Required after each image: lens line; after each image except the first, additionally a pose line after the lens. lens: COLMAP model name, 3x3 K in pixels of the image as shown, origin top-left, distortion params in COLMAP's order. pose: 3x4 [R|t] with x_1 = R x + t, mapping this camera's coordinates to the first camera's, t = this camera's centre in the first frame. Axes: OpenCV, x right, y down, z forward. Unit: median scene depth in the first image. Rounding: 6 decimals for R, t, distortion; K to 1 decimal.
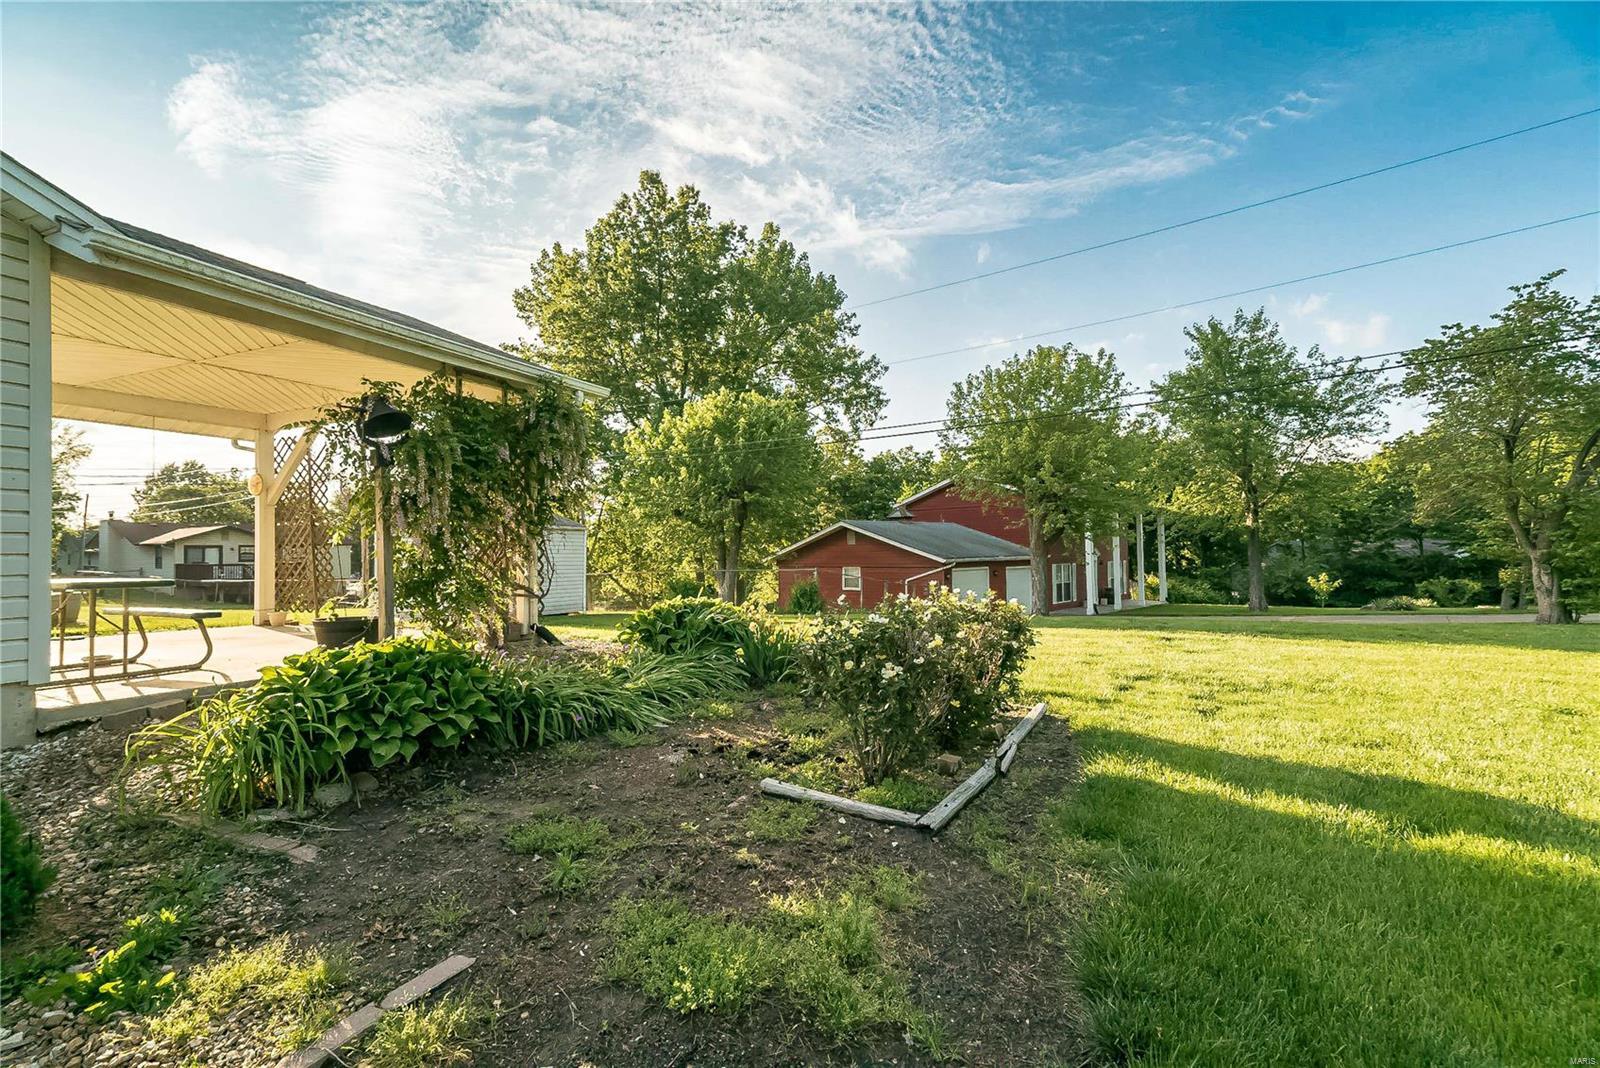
lens RADIAL K [[737.0, 0, 799.2], [0, 737.0, 529.6], [0, 0, 1]] dist [0.000750, 0.000195]
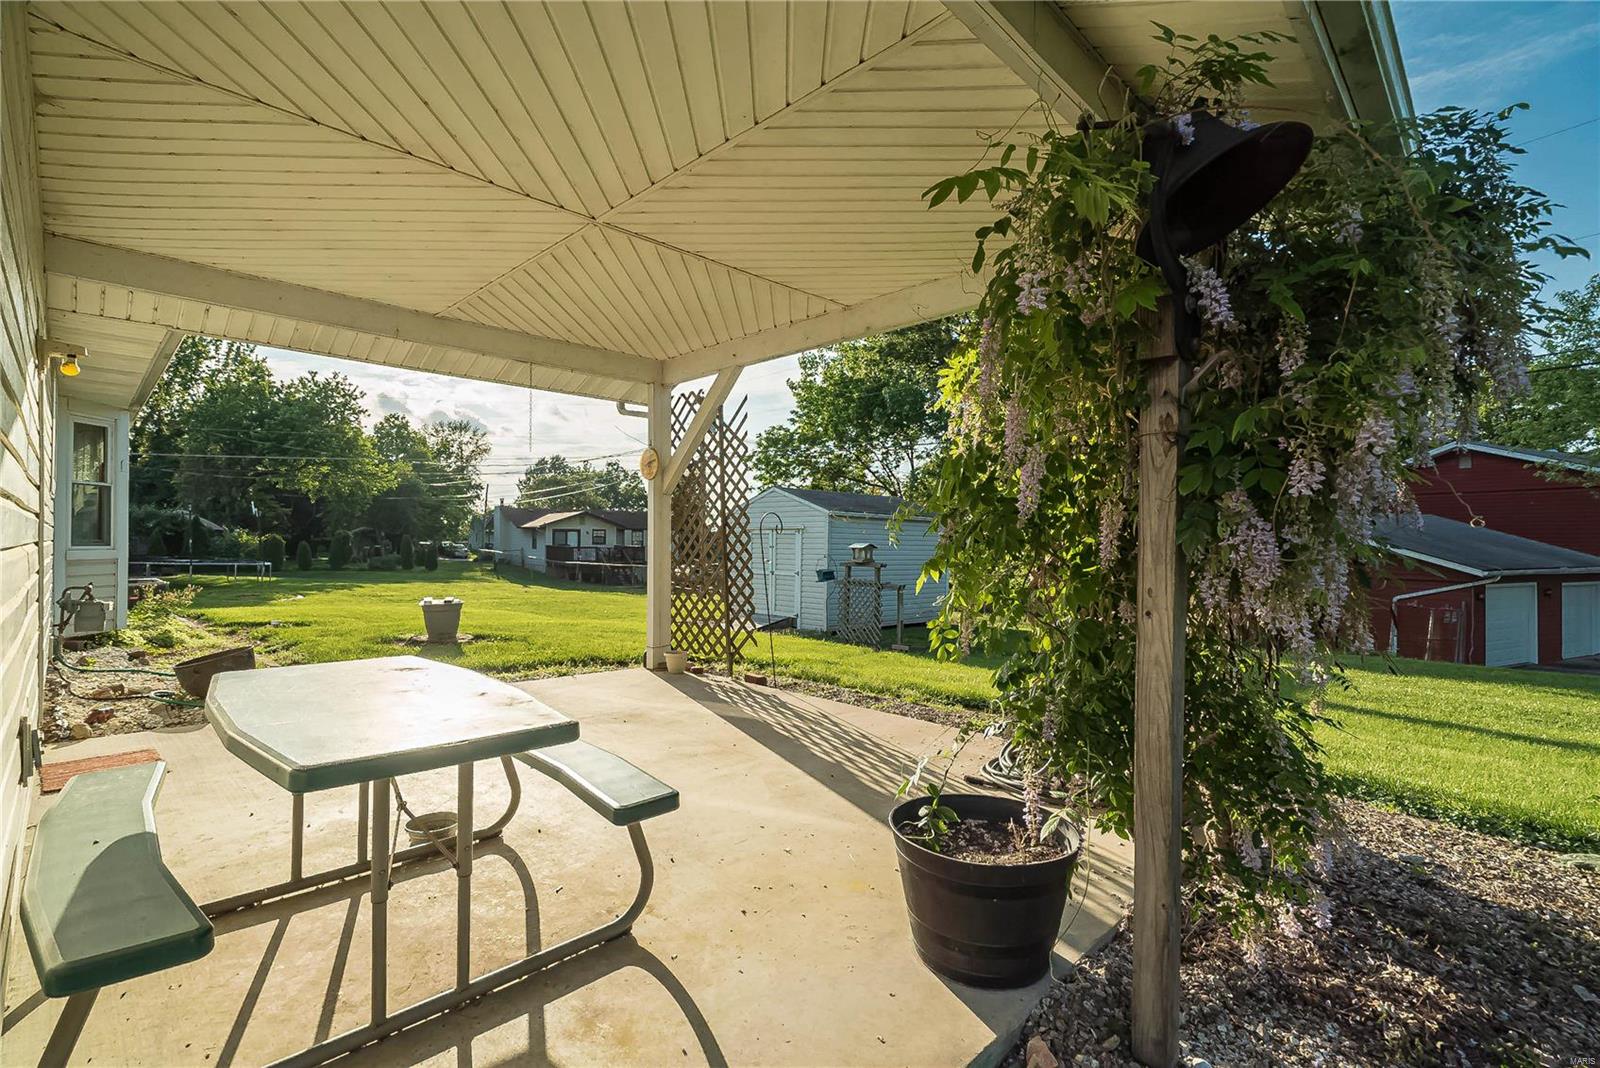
lens RADIAL K [[729.0, 0, 777.4], [0, 729.0, 527.2], [0, 0, 1]] dist [-0.000422, 0.000149]
pose [[0.923749, 0.014160, -0.382737, -0.130594], [-0.007830, 0.999806, 0.018090, -0.005628], [0.382919, -0.013714, 0.923680, 0.149322]]
